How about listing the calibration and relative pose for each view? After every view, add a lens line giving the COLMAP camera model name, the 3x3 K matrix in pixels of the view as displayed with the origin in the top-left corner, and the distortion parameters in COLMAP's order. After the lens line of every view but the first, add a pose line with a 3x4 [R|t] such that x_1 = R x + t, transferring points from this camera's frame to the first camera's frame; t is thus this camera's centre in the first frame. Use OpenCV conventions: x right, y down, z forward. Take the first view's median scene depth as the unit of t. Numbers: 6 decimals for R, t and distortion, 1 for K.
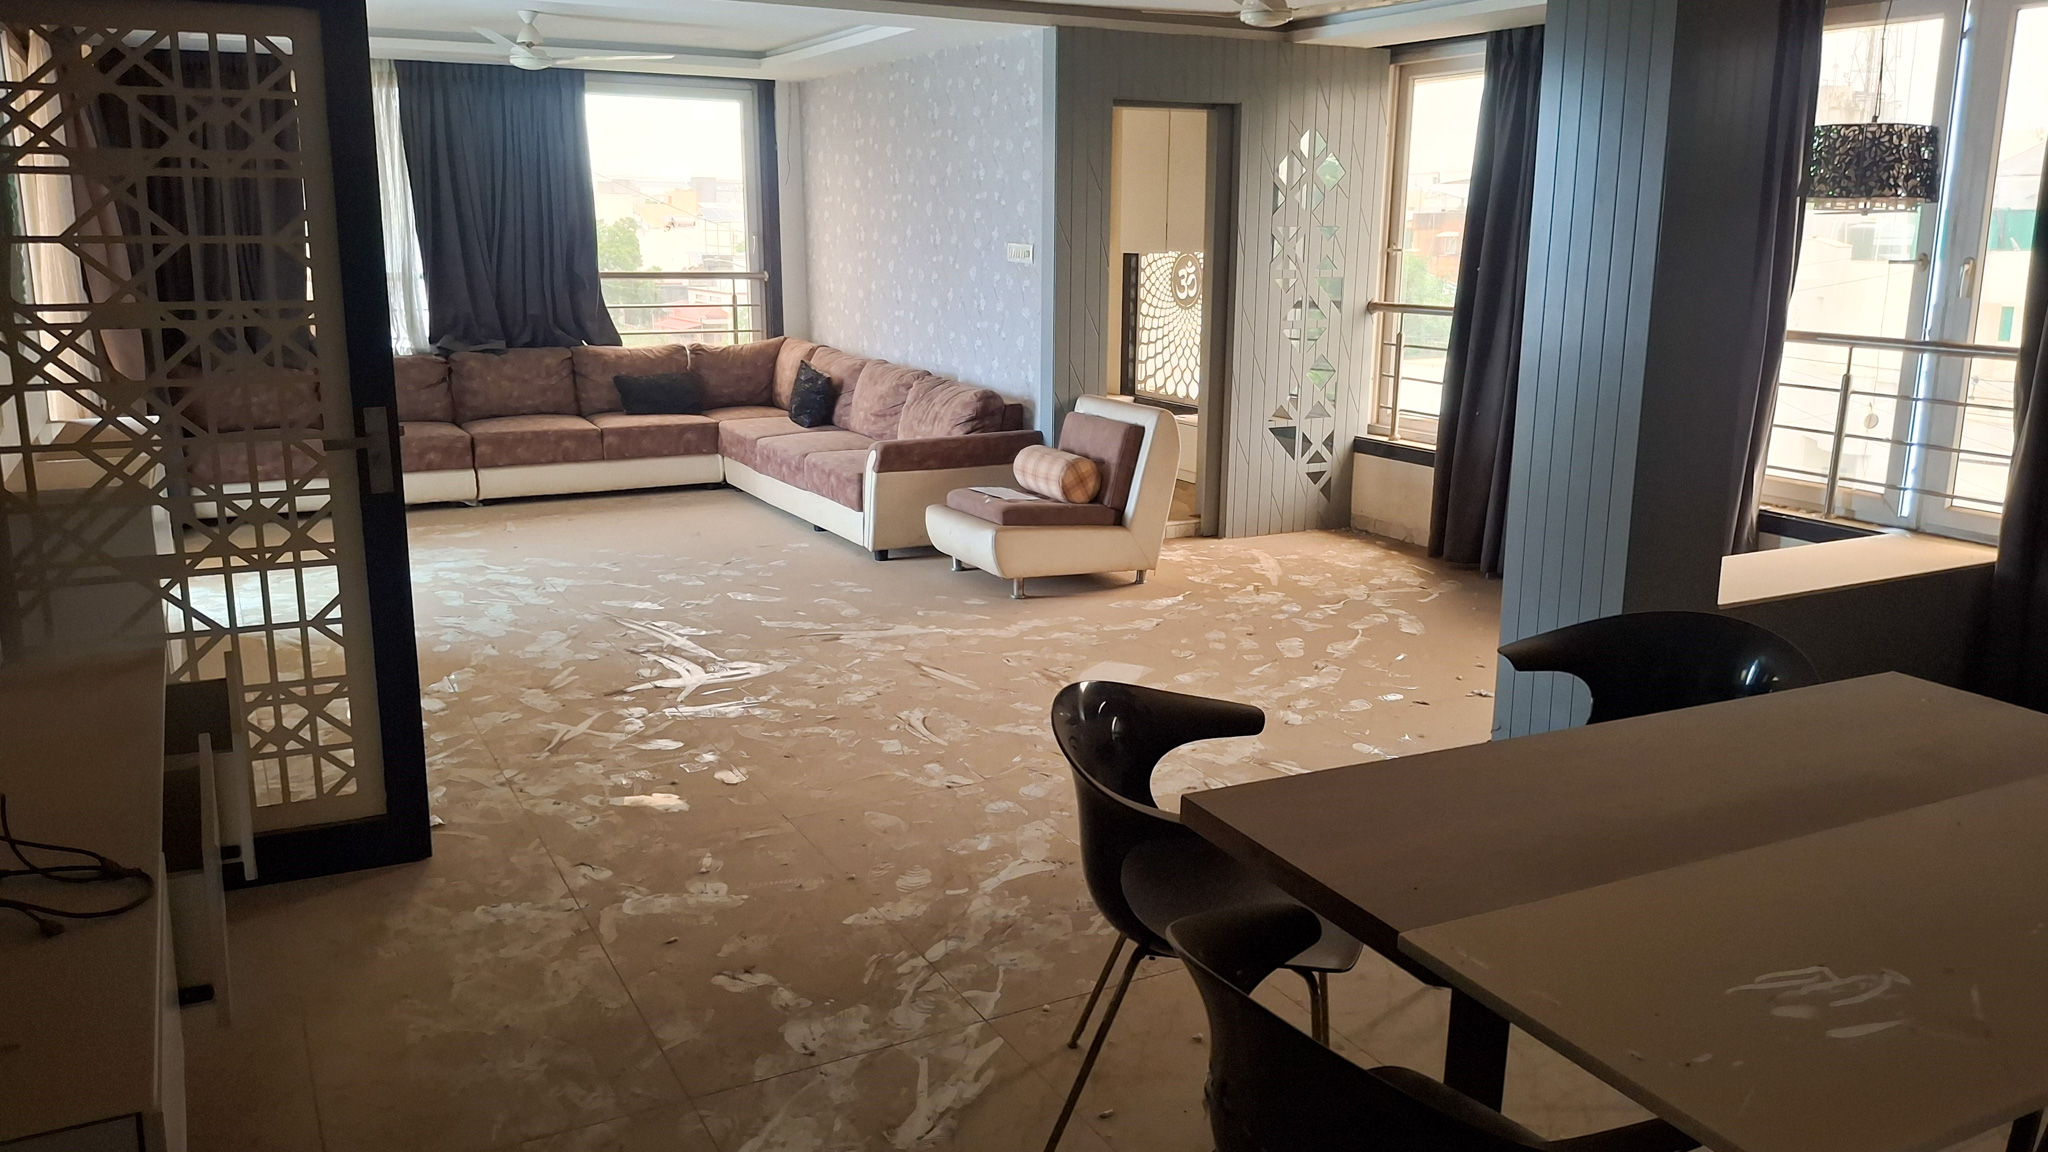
lens RADIAL K [[1522.6, 0, 1033.2], [0, 1522.6, 574.4], [0, 0, 1]] dist [0.185421, -0.441030]
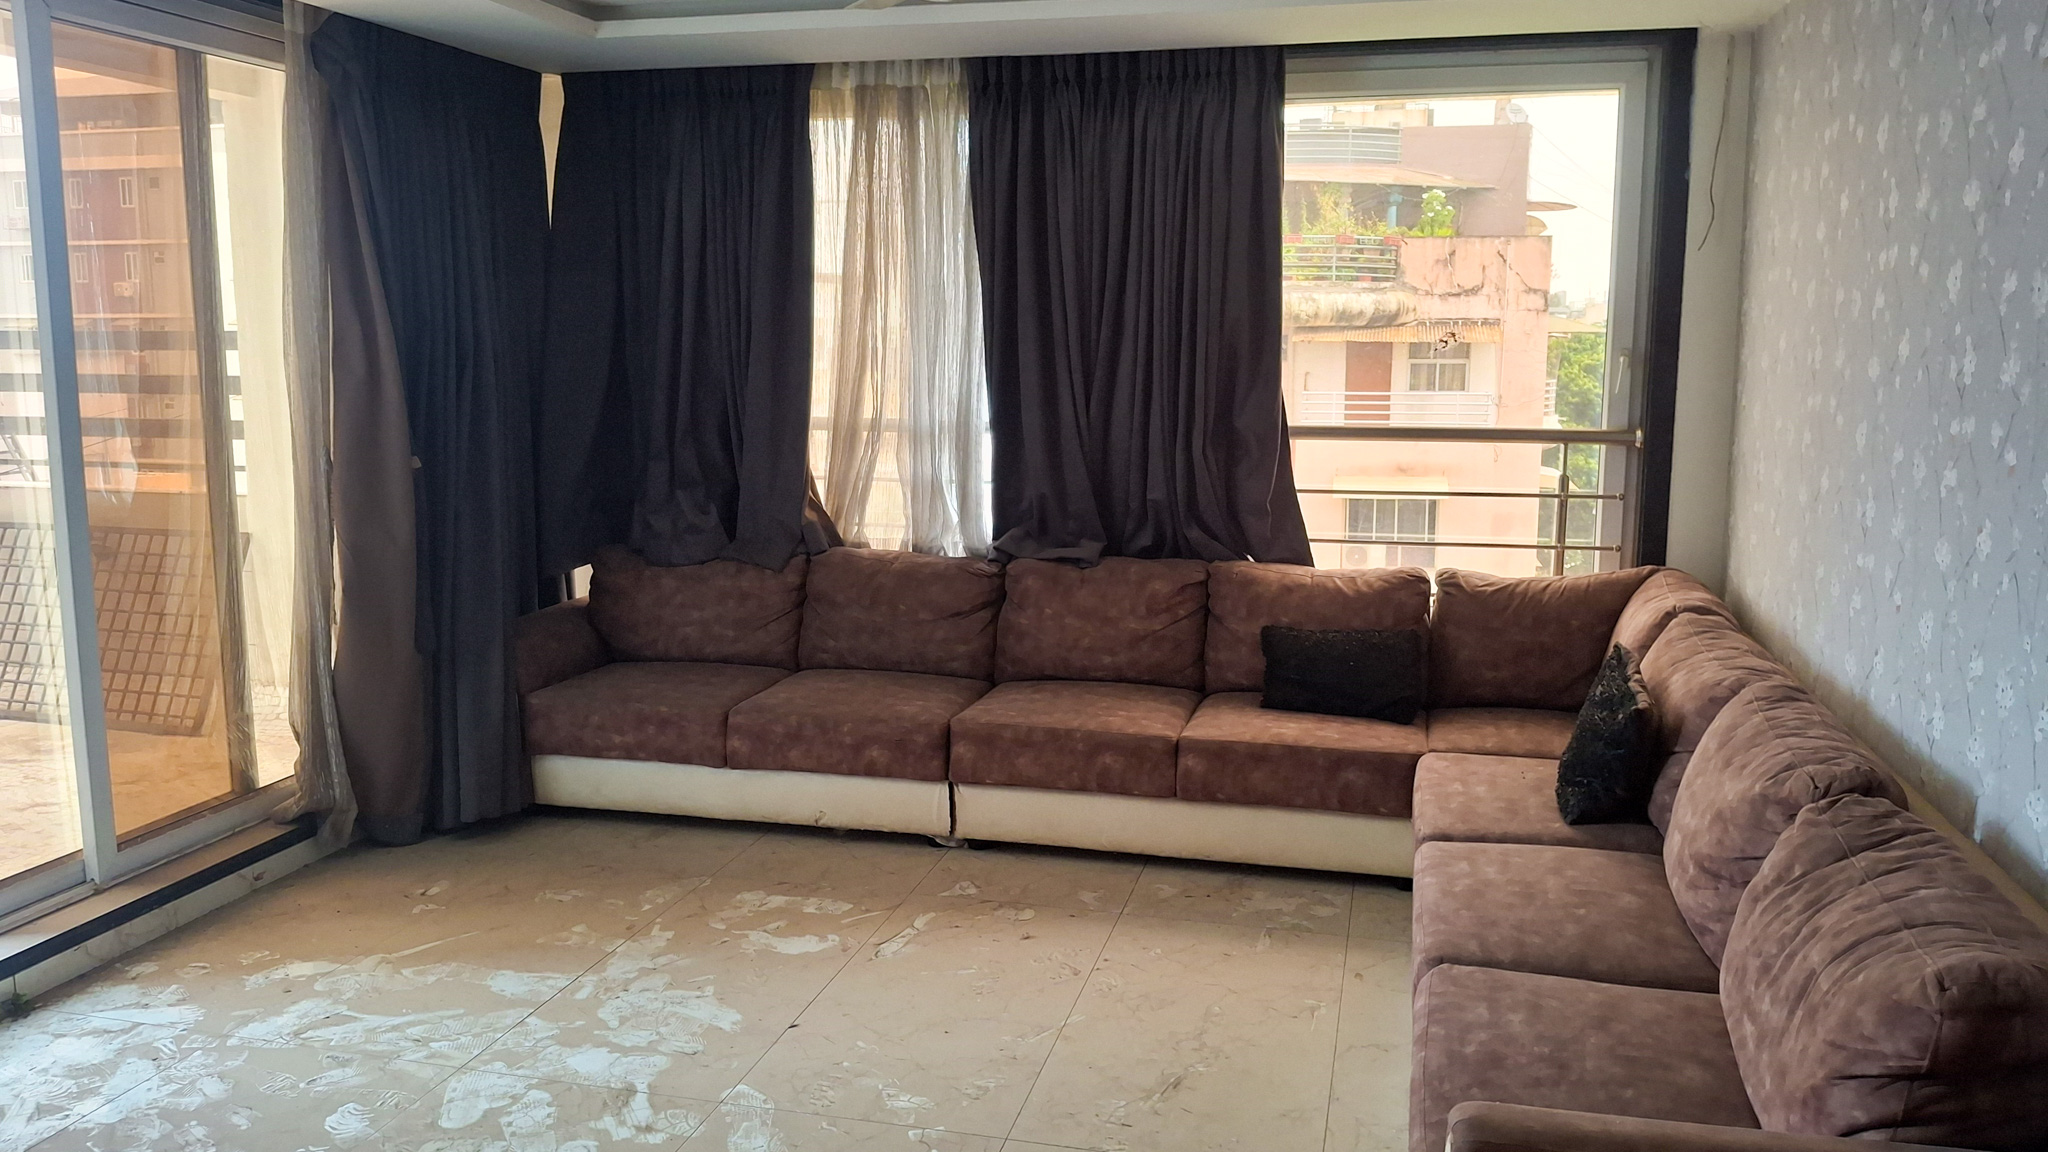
lens RADIAL K [[1539.9, 0, 1042.4], [0, 1539.9, 569.7], [0, 0, 1]] dist [0.083637, -0.164898]
pose [[0.750232, 0.096786, -0.654052, 0.008683], [-0.147848, 0.988736, -0.023278, -0.126472], [0.644432, 0.114164, 0.756091, 0.570594]]
